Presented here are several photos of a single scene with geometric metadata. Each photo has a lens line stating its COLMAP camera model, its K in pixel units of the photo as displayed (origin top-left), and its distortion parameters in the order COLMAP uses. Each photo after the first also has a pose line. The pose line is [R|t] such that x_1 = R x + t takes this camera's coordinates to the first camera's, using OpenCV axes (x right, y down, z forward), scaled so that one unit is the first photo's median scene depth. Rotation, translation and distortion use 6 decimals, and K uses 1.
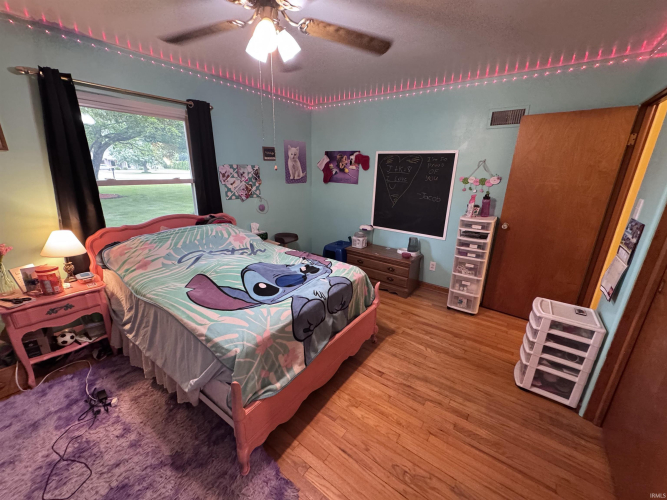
lens RADIAL K [[266.1, 0, 334.7], [0, 266.1, 250.0], [0, 0, 1]] dist [0.000374, 0.000130]
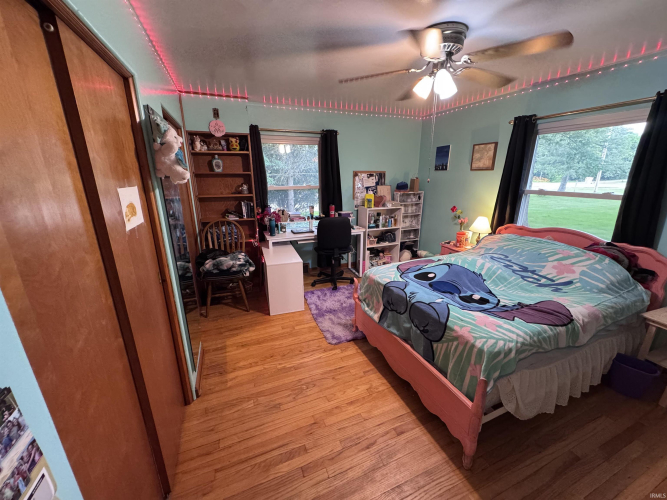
lens RADIAL K [[266.1, 0, 334.2], [0, 266.1, 251.7], [0, 0, 1]] dist [0.000374, 0.000130]
pose [[-0.519563, 0.224786, -0.824333, 0.934591], [-0.258403, 0.878258, 0.402357, -0.334601], [0.814421, 0.422060, -0.398225, 1.063735]]
